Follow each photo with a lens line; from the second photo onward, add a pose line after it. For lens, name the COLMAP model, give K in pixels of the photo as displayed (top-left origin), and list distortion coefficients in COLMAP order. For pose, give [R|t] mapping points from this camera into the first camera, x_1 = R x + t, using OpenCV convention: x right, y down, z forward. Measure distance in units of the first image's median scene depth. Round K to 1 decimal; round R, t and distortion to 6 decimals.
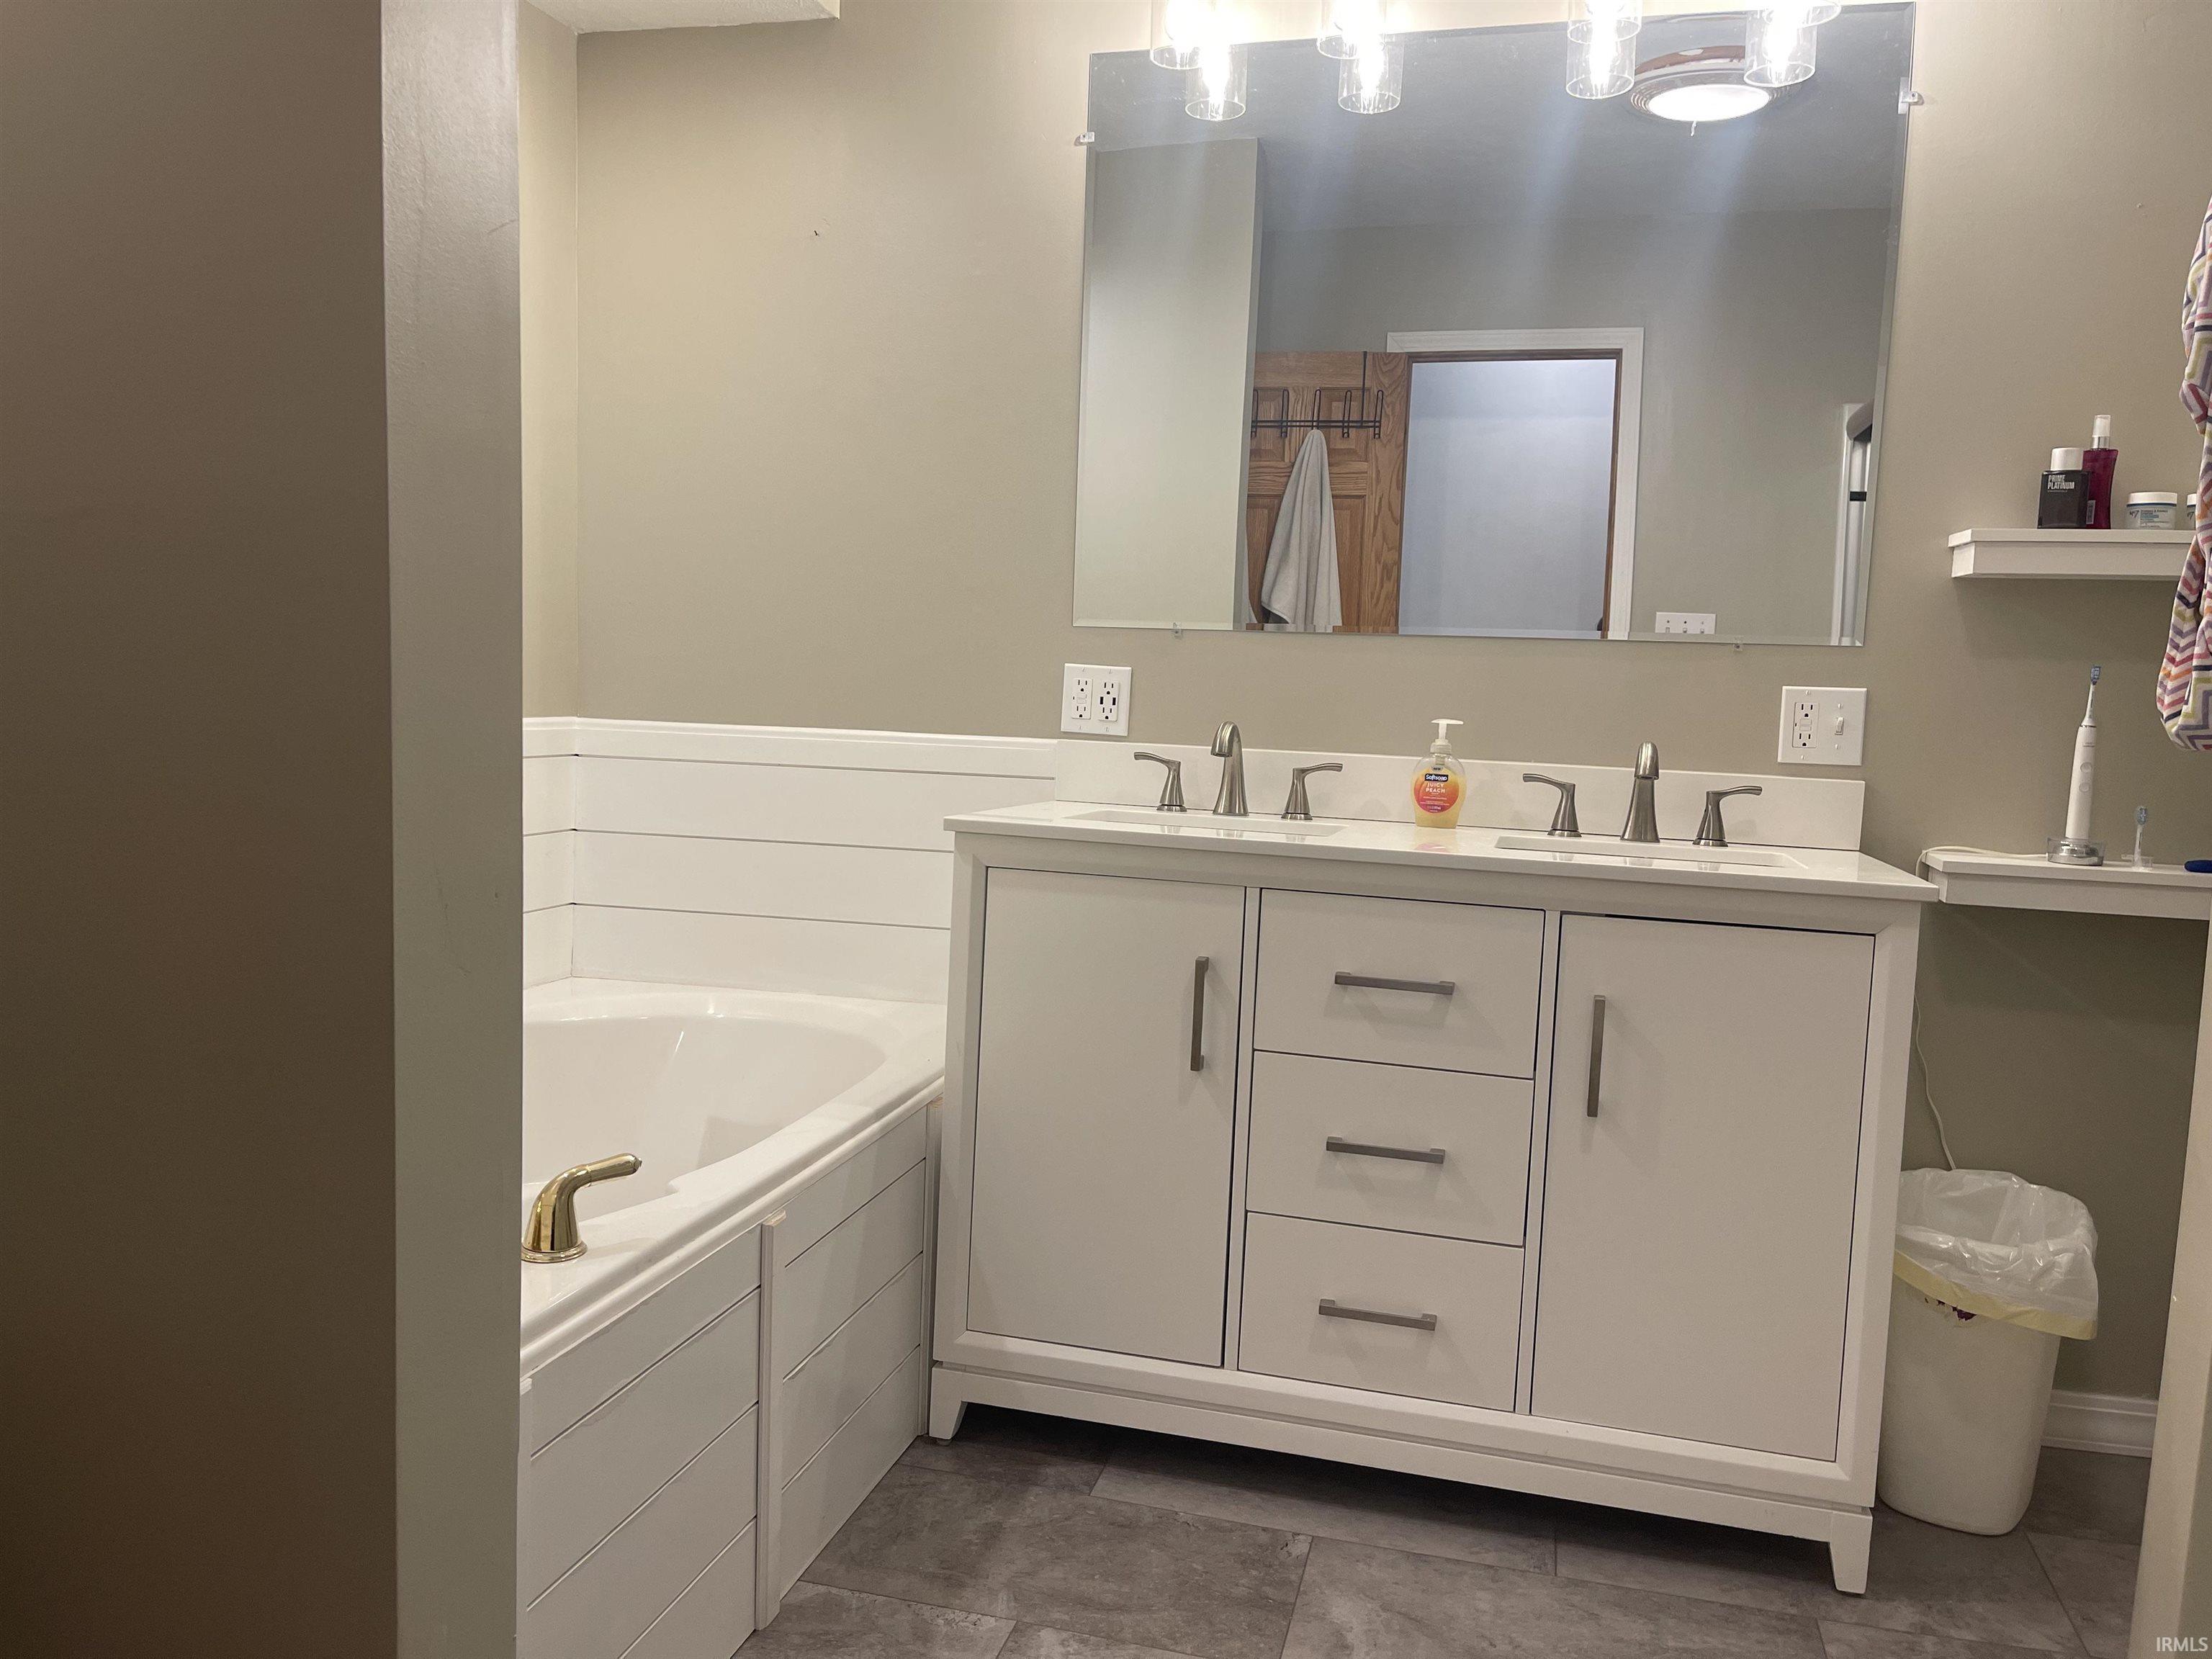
lens RADIAL K [[1671.5, 0, 1111.9], [0, 1671.5, 817.0], [0, 0, 1]] dist [0.063990, -0.081878]
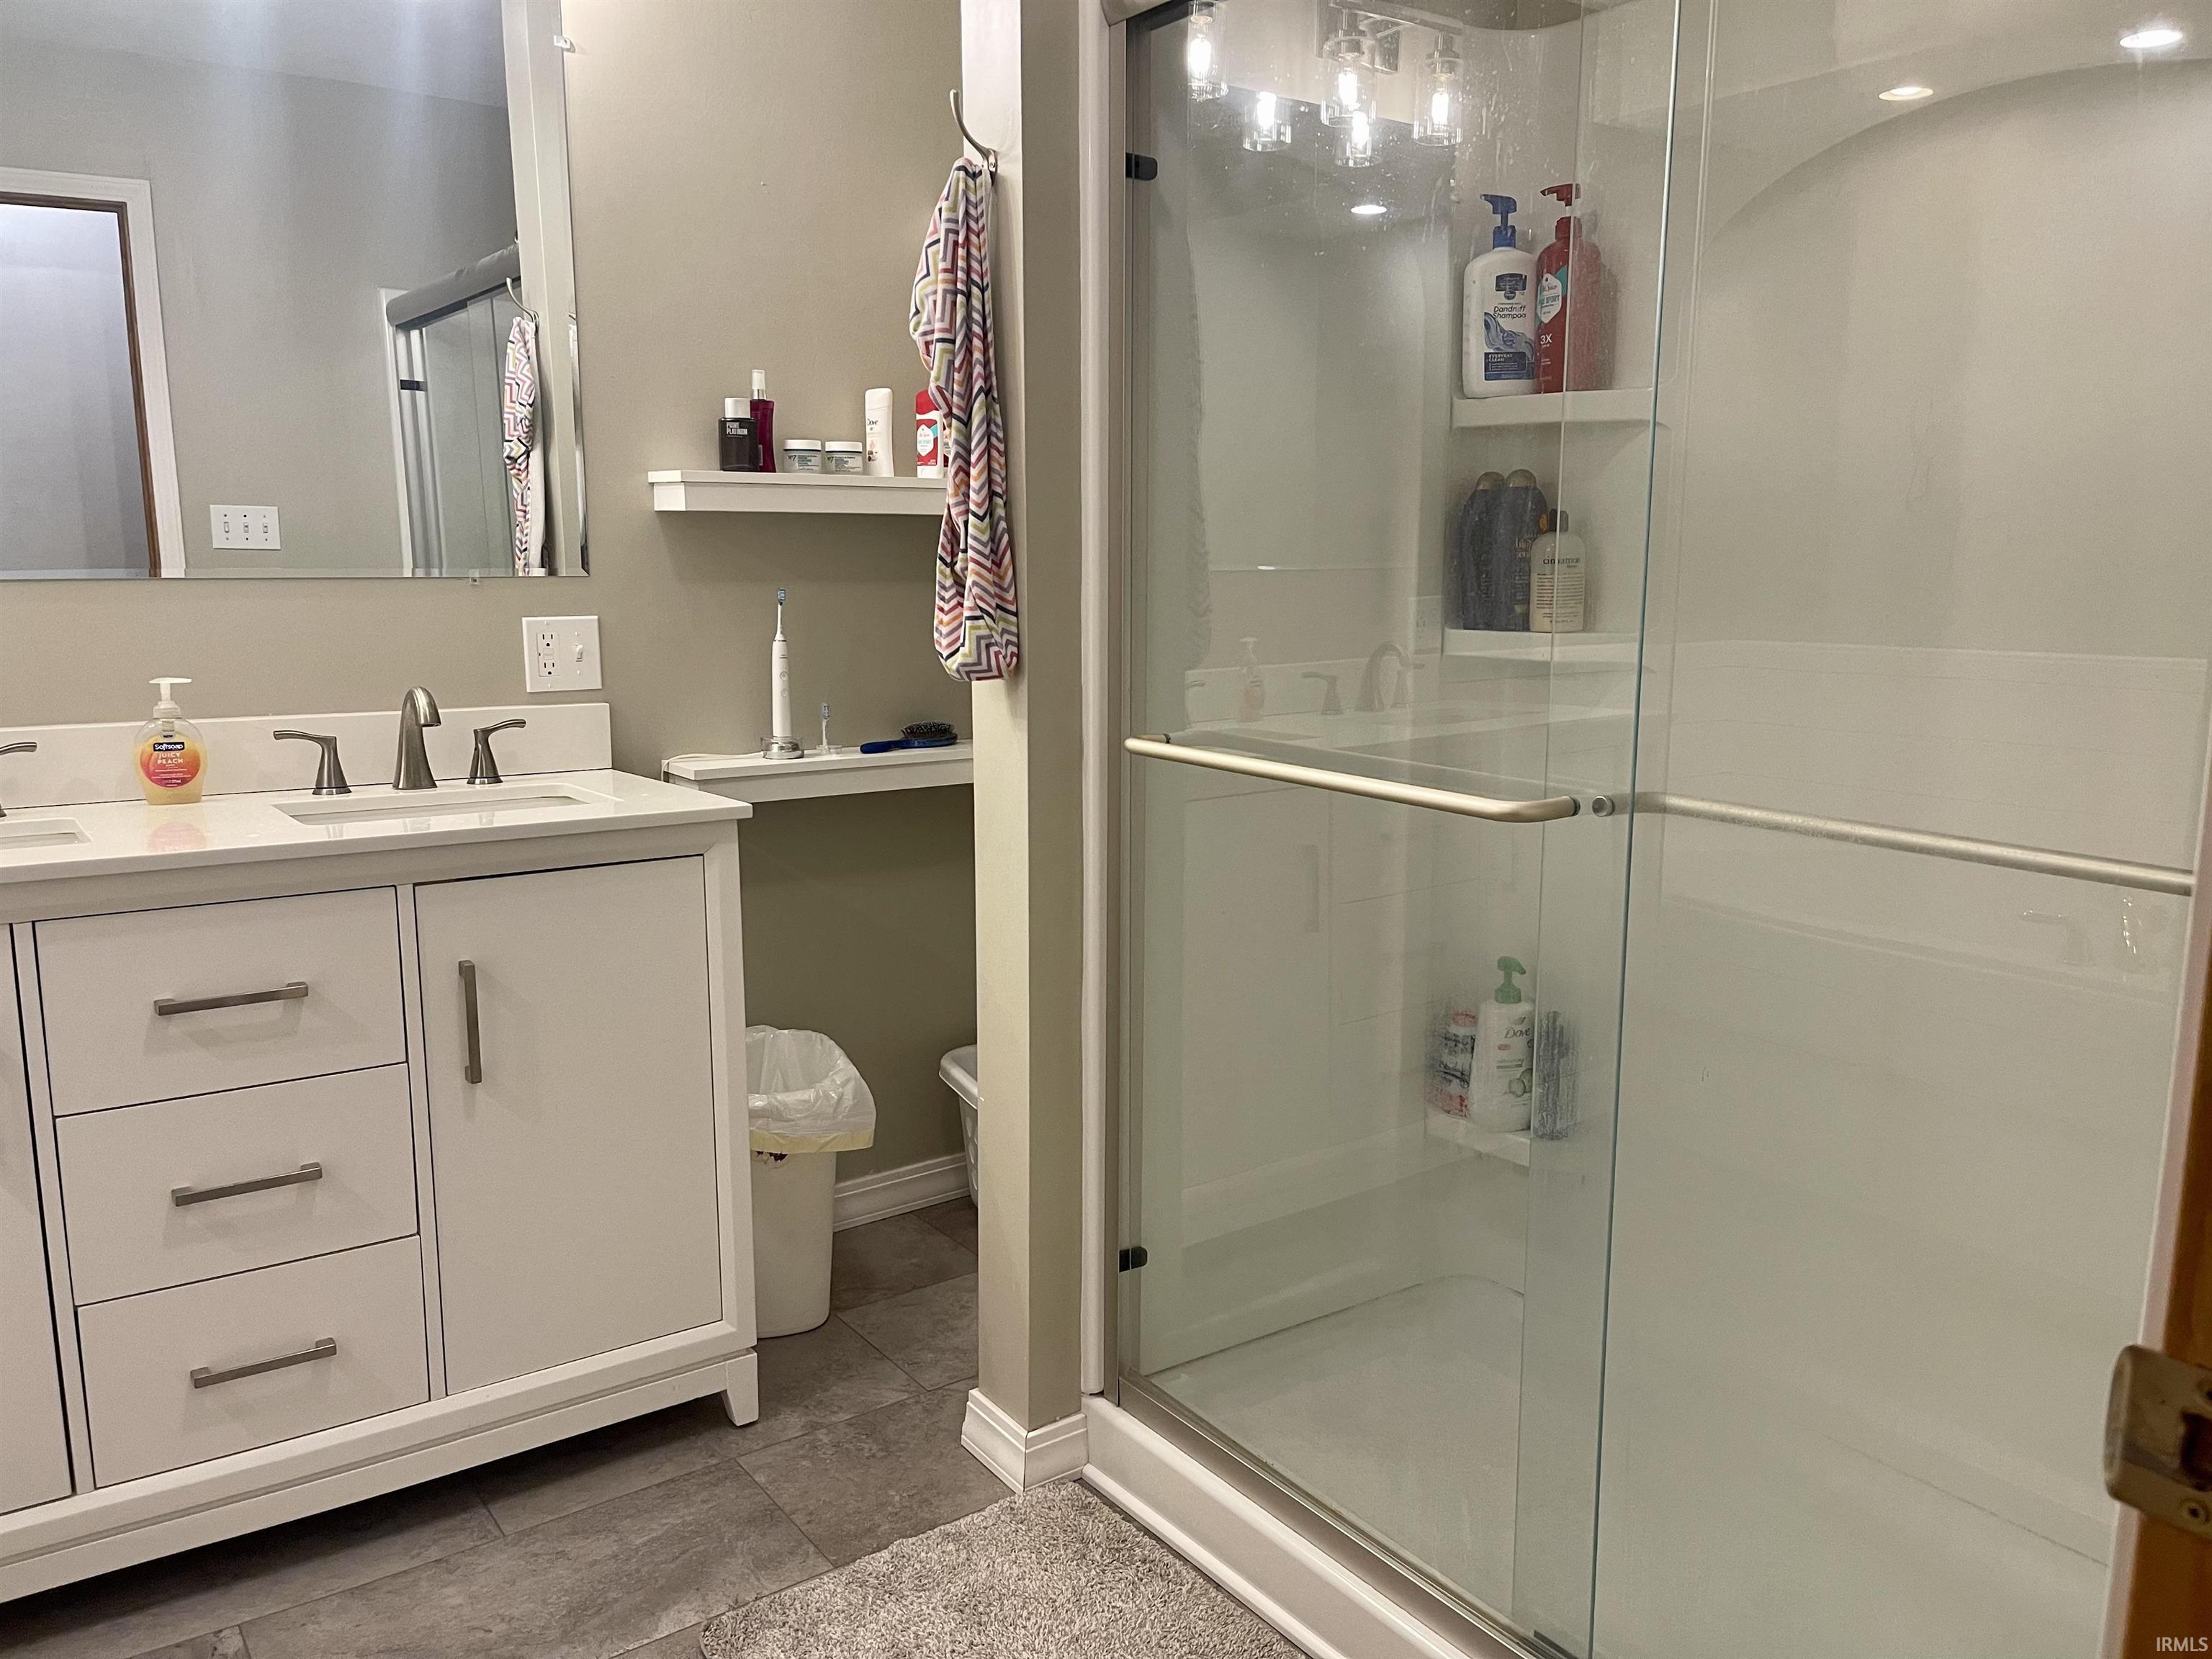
lens RADIAL K [[1671.5, 0, 1120.9], [0, 1671.5, 817.0], [0, 0, 1]] dist [0.063990, -0.081878]
pose [[0.632179, -0.154632, 0.759236, -0.193916], [0.086838, 0.987850, 0.128887, -0.067961], [-0.769941, -0.015550, 0.637926, 0.079320]]
